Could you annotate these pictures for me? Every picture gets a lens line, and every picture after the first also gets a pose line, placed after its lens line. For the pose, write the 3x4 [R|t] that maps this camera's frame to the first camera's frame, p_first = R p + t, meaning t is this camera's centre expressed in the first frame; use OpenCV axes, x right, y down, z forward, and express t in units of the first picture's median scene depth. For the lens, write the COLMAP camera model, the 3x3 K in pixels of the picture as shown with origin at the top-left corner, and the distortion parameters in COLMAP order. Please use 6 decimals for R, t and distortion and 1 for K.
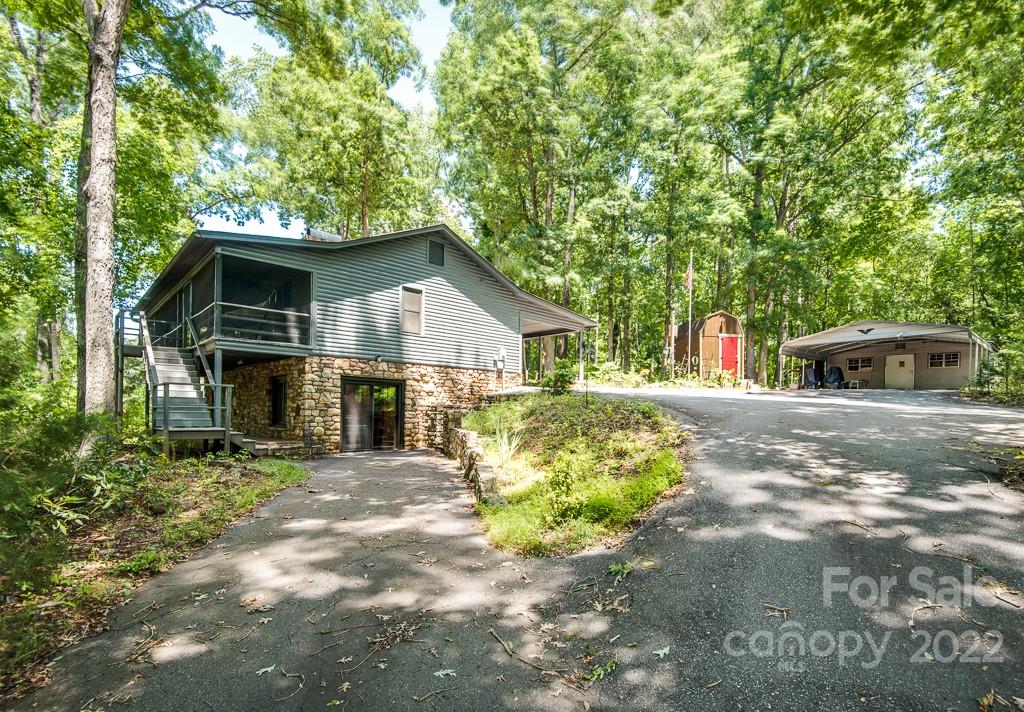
lens RADIAL K [[477.5, 0, 513.6], [0, 477.5, 406.3], [0, 0, 1]] dist [-0.002139, -0.001250]
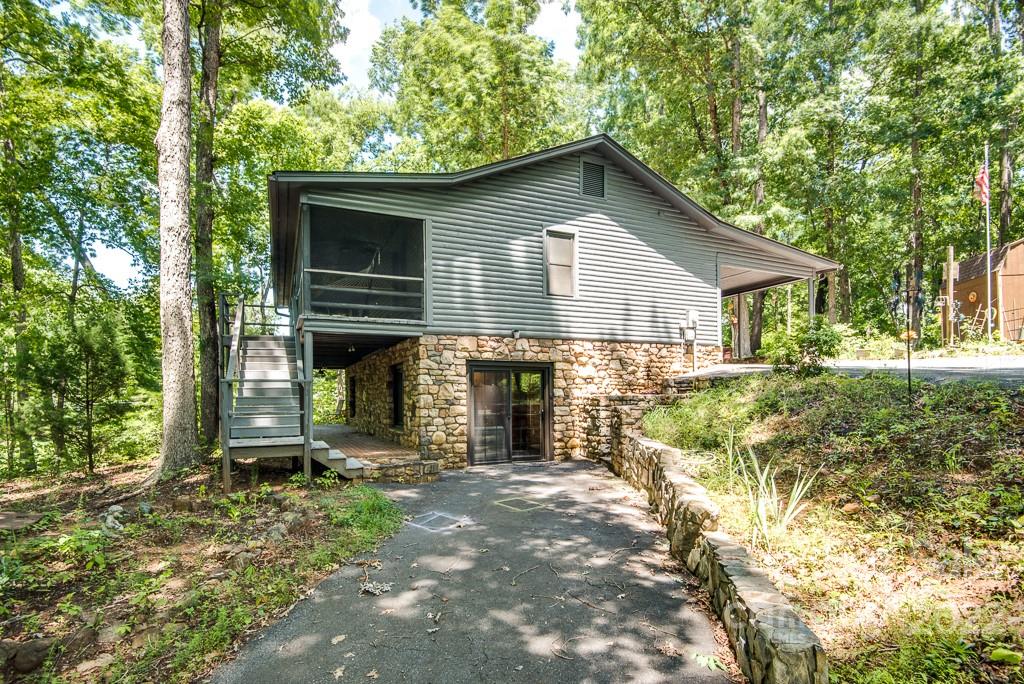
lens RADIAL K [[480.2, 0, 493.4], [0, 480.2, 397.6], [0, 0, 1]] dist [0.002092, -0.000898]
pose [[0.936642, -0.019536, -0.349742, -0.061832], [0.025398, 0.999603, 0.012181, -0.013787], [0.349365, -0.020293, 0.936767, 0.296598]]
